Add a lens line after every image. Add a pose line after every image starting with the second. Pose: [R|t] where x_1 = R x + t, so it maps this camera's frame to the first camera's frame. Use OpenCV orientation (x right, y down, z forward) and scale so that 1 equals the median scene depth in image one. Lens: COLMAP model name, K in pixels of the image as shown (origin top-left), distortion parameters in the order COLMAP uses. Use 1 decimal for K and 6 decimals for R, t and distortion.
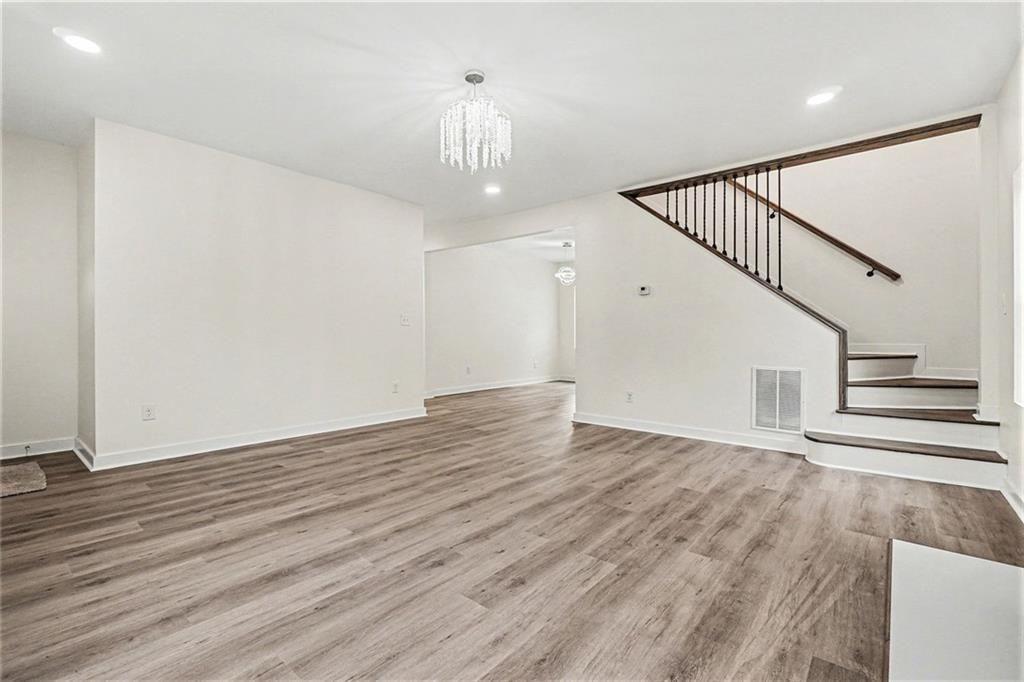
lens RADIAL K [[455.3, 0, 503.2], [0, 455.3, 340.3], [0, 0, 1]] dist [-0.000394, 0.000348]
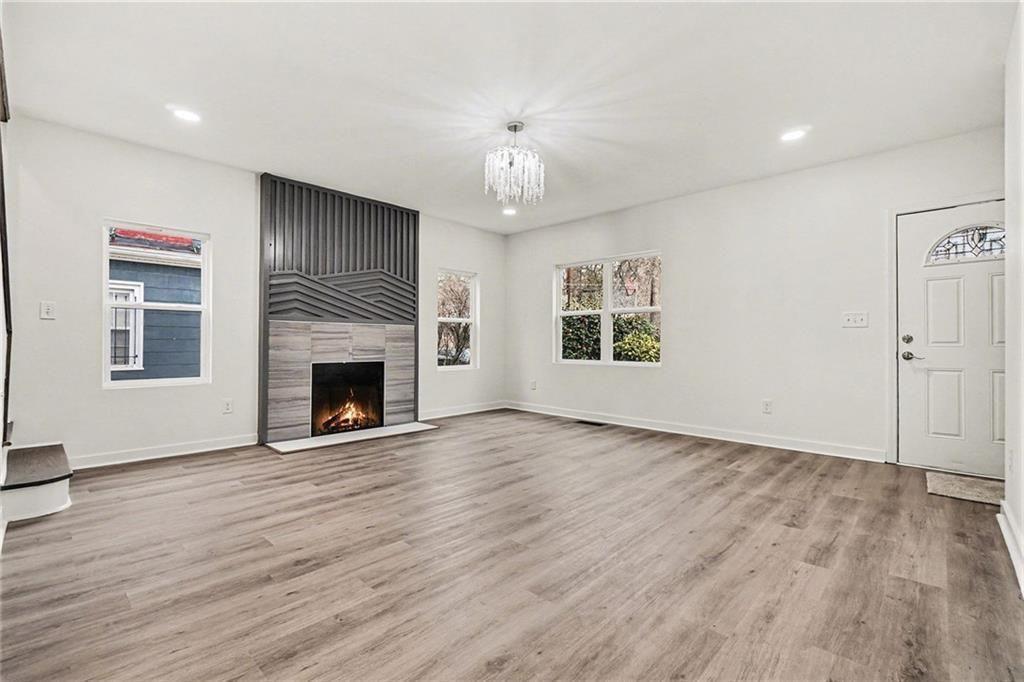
lens RADIAL K [[455.3, 0, 503.2], [0, 455.3, 340.3], [0, 0, 1]] dist [-0.000394, 0.000348]
pose [[-0.998510, -0.008979, 0.053818, -0.084595], [-0.008742, 0.999951, 0.004636, -0.017729], [-0.053857, 0.004159, -0.998540, 2.013062]]
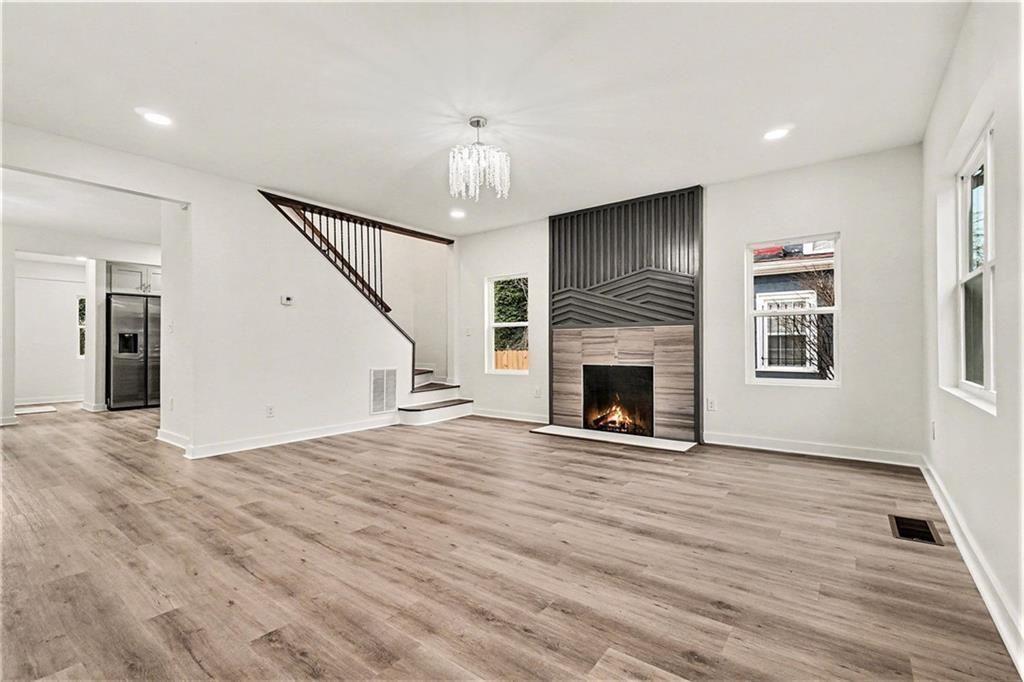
lens RADIAL K [[455.3, 0, 503.2], [0, 455.3, 340.3], [0, 0, 1]] dist [-0.000394, 0.000348]
pose [[-0.047911, 0.010203, 0.998799, -1.106629], [0.015077, 0.999841, -0.009491, -0.010176], [-0.998738, 0.014604, -0.048057, 0.908158]]
